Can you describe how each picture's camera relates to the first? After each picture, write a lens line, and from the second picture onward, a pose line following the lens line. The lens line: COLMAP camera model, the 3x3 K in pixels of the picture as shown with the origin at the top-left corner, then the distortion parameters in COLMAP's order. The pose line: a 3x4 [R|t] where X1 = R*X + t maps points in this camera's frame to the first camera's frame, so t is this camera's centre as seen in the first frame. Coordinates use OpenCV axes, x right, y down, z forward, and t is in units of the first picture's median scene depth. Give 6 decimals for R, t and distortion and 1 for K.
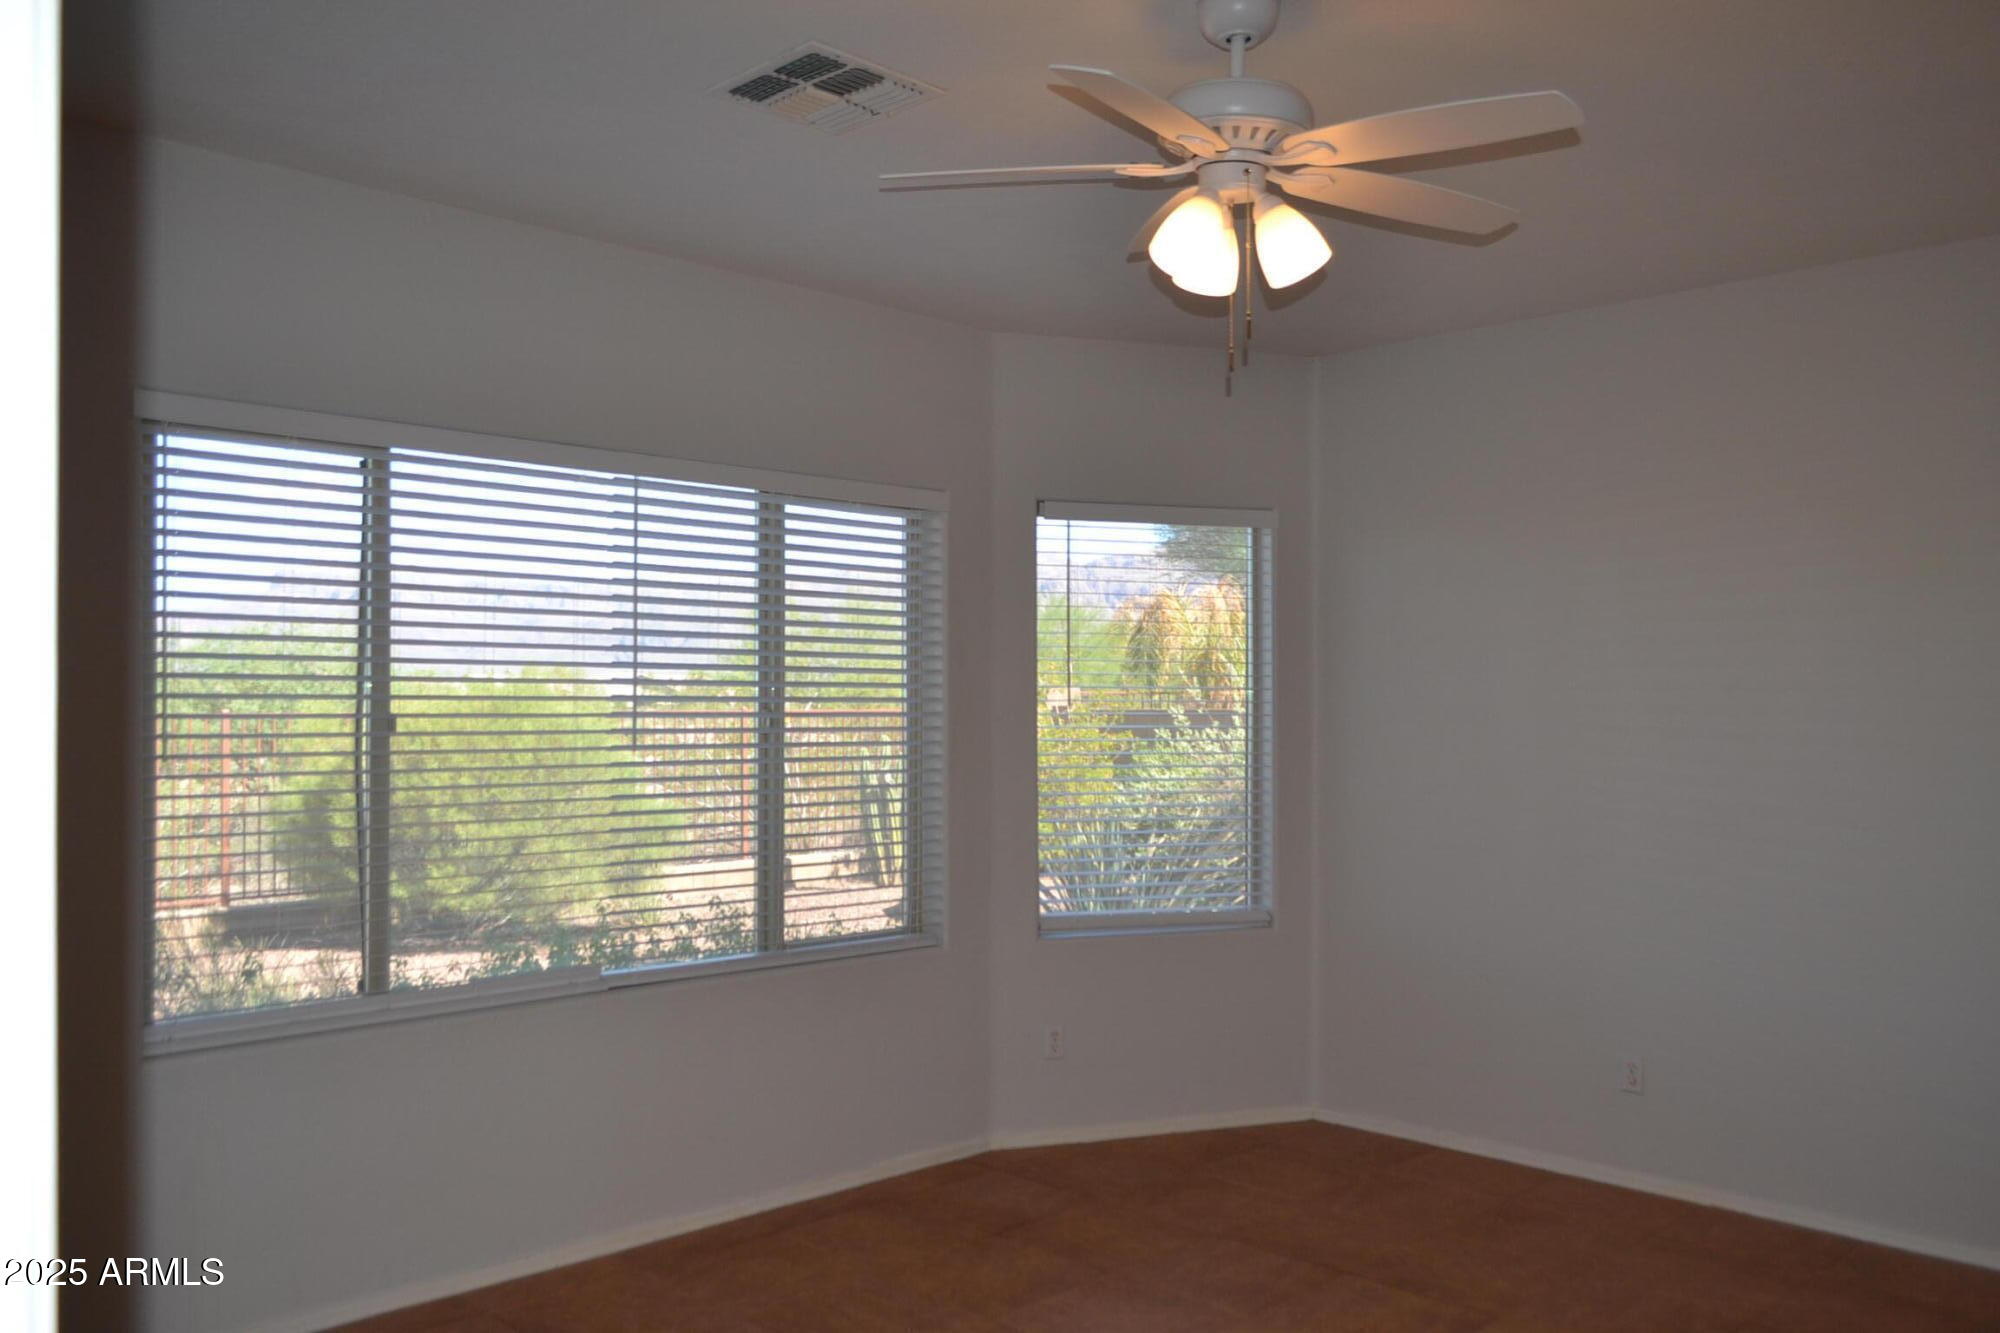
lens RADIAL K [[1598.4, 0, 1002.6], [0, 1598.4, 700.5], [0, 0, 1]] dist [-0.001357, 0.004138]
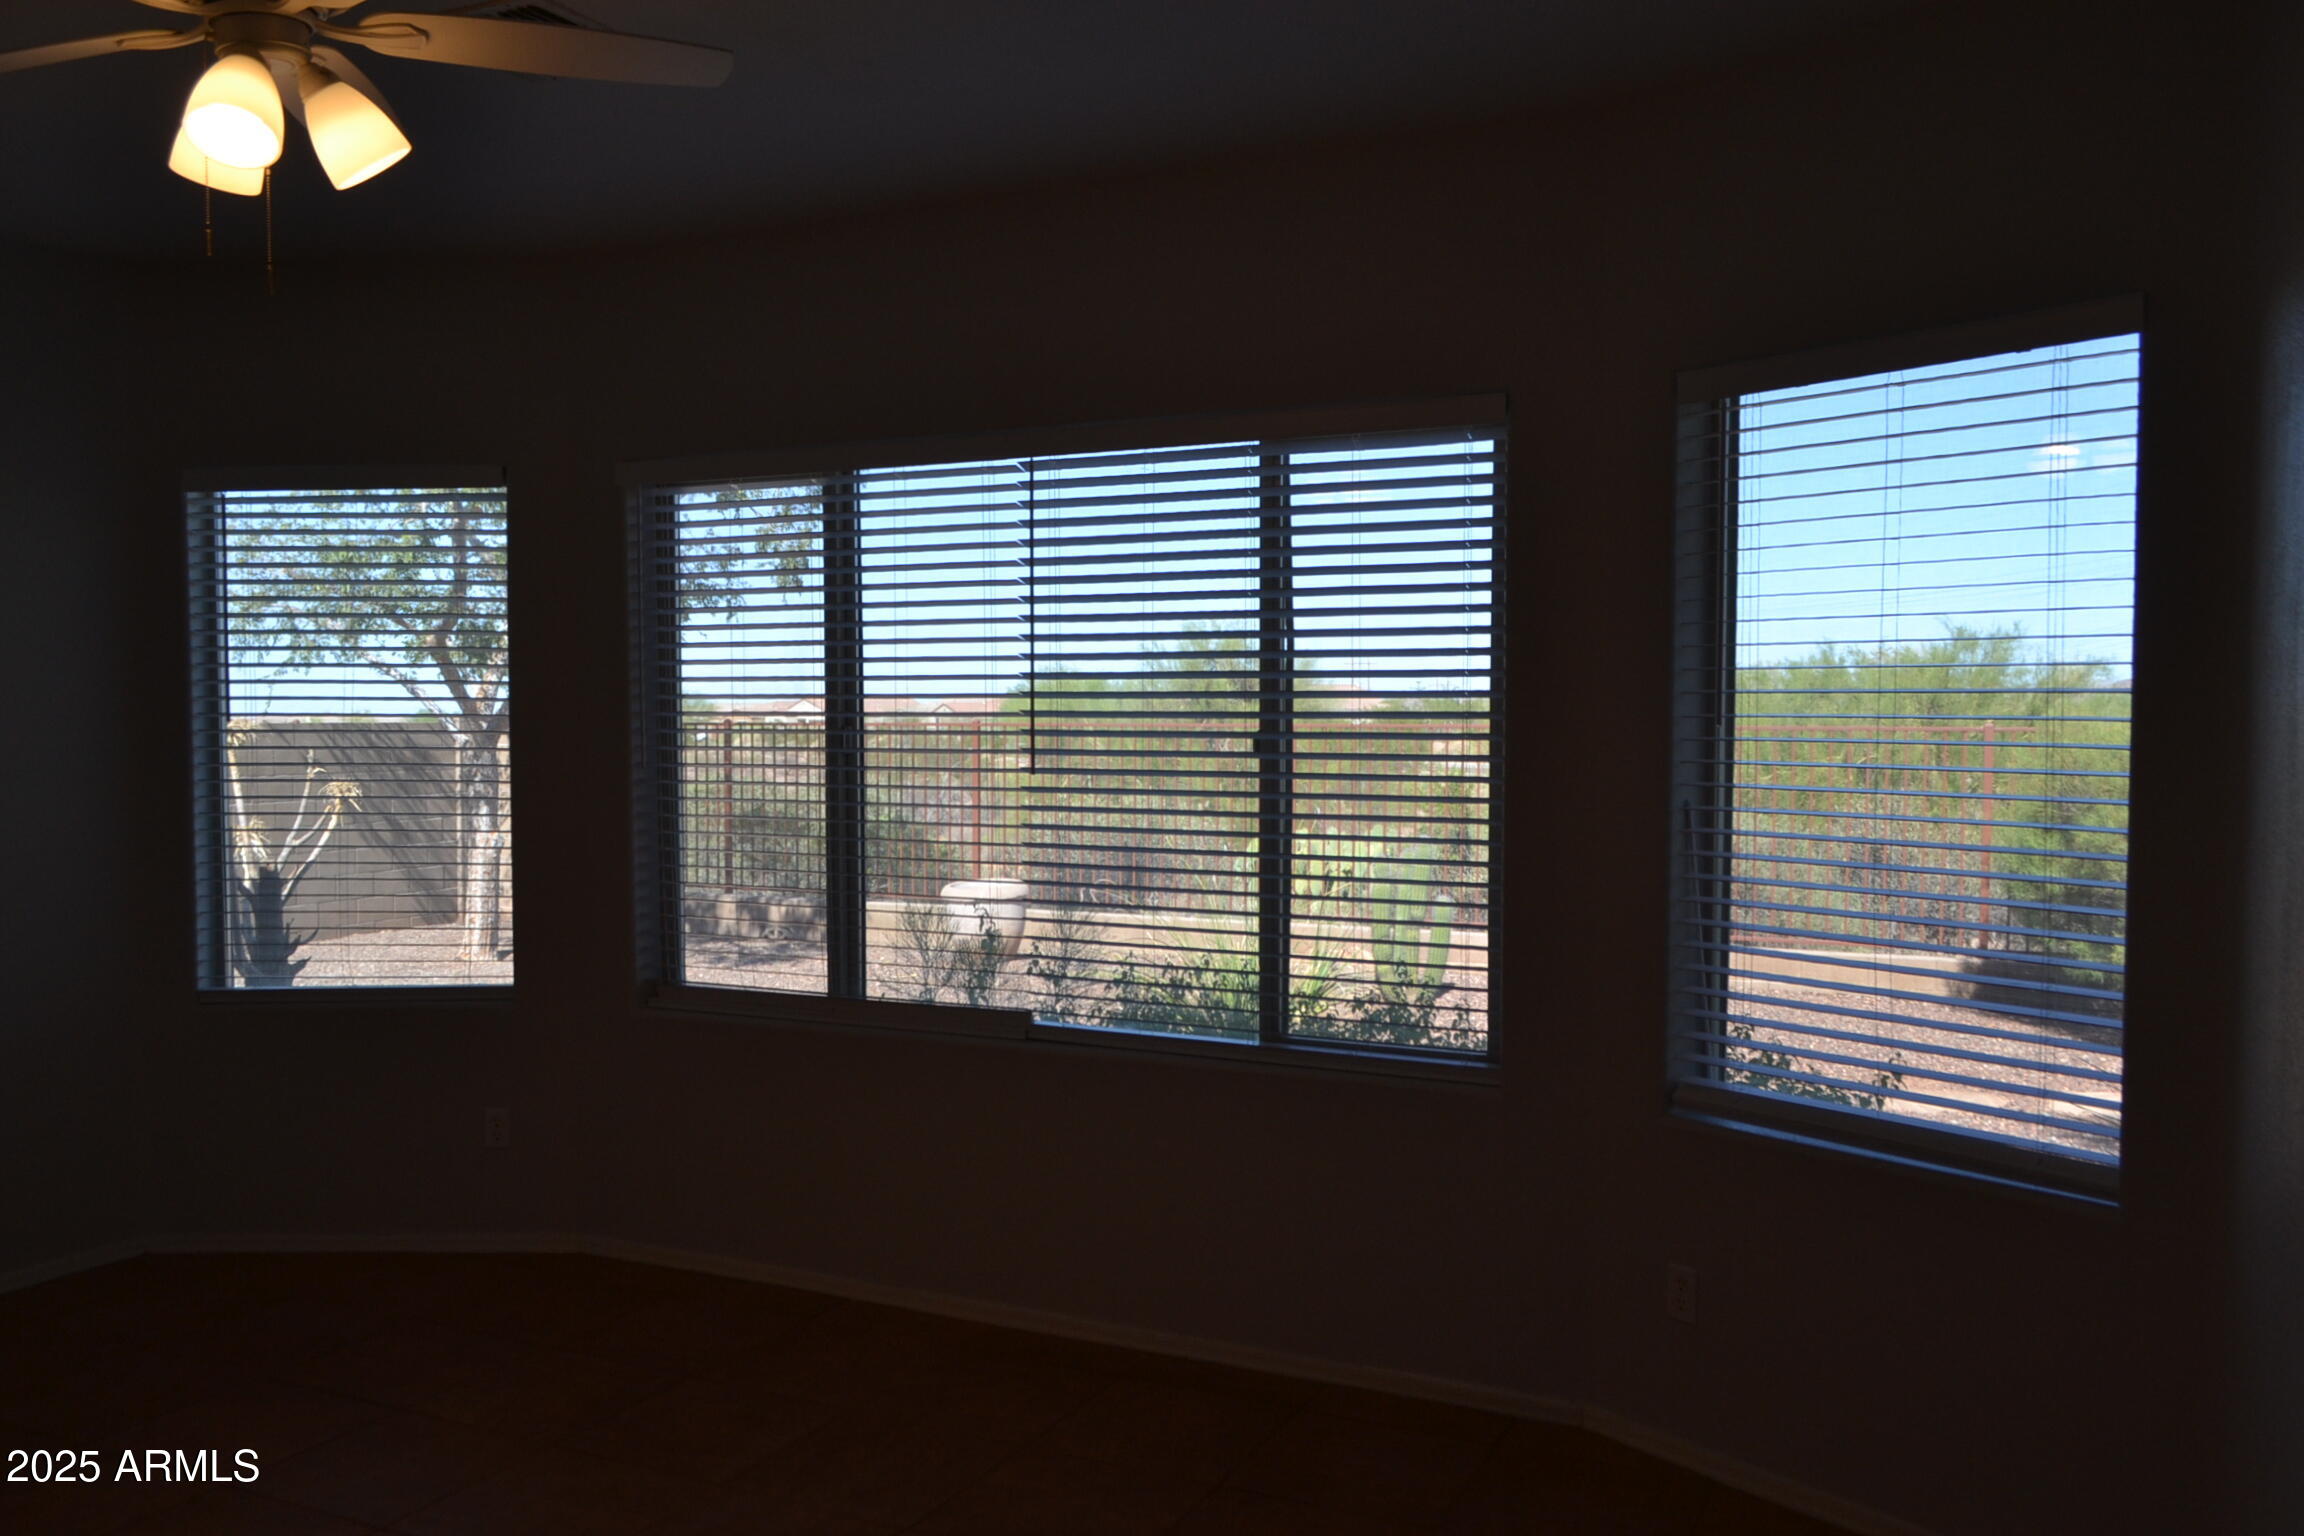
lens RADIAL K [[1841.4, 0, 1155.0], [0, 1841.4, 807.1], [0, 0, 1]] dist [-0.001357, 0.004138]
pose [[0.323032, 0.041819, -0.945464, 0.707245], [0.000030, 0.999023, 0.044198, 0.004971], [0.946388, -0.014305, 0.322715, 0.698830]]
